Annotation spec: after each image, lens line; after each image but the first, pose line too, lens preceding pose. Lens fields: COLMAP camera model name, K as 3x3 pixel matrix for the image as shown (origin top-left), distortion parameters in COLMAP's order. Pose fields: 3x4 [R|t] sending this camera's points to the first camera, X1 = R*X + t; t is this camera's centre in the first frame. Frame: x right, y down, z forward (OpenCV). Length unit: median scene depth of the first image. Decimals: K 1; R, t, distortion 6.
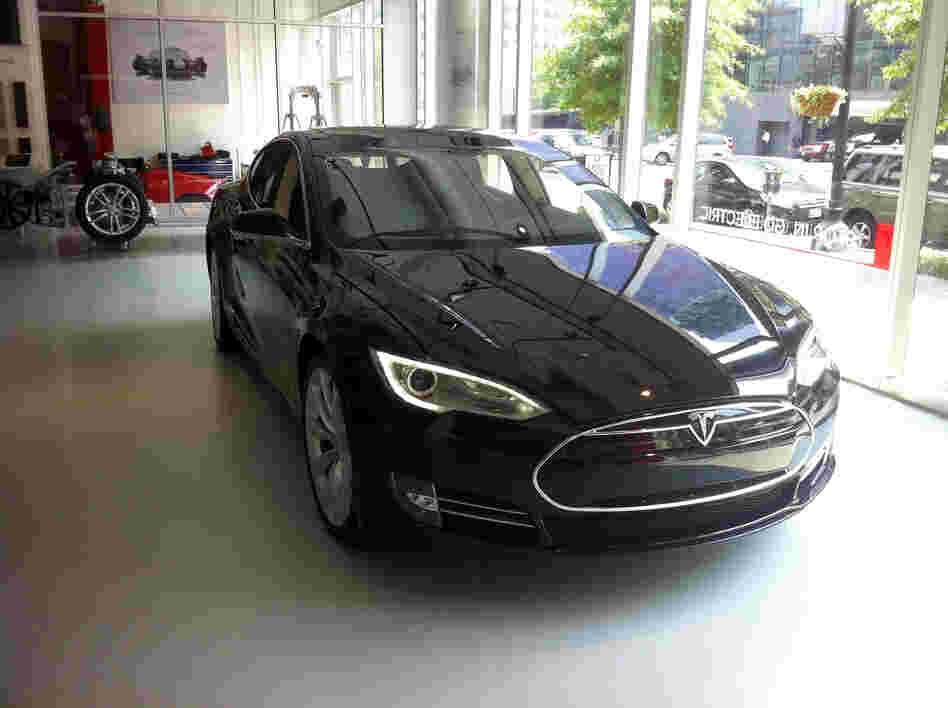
lens RADIAL K [[852.3, 0, 474.0], [0, 852.3, 354.0], [0, 0, 1]] dist [-0.005164, -0.181645]
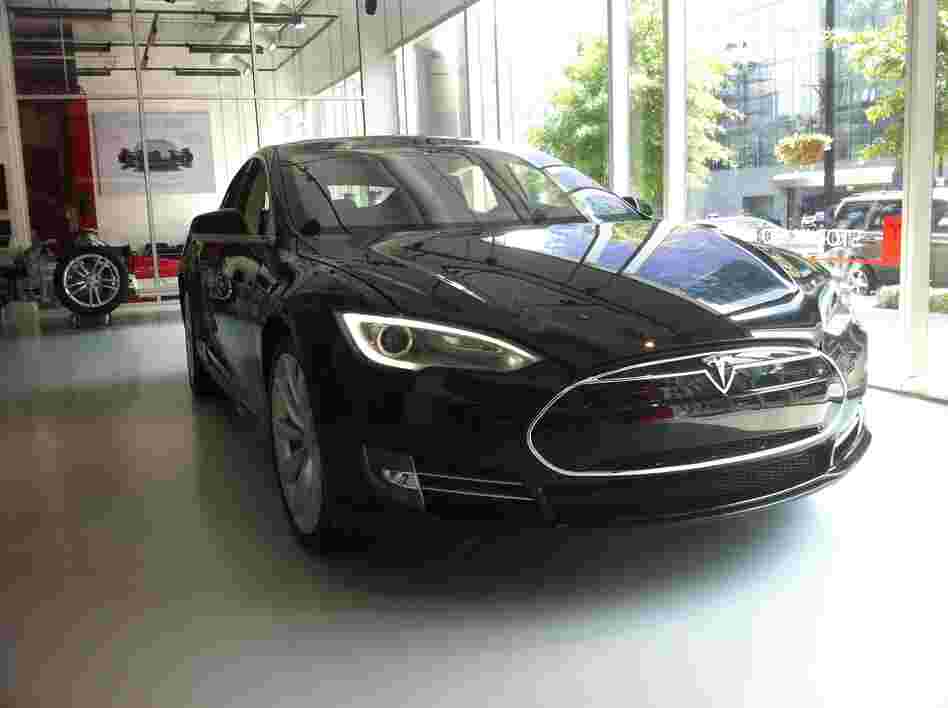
lens RADIAL K [[852.3, 0, 474.0], [0, 852.3, 354.0], [0, 0, 1]] dist [-0.005164, -0.181645]
pose [[0.998558, -0.053606, 0.002946, 0.012029], [0.053593, 0.992057, -0.113802, 0.105702], [0.003178, 0.113795, 0.993499, 0.096053]]
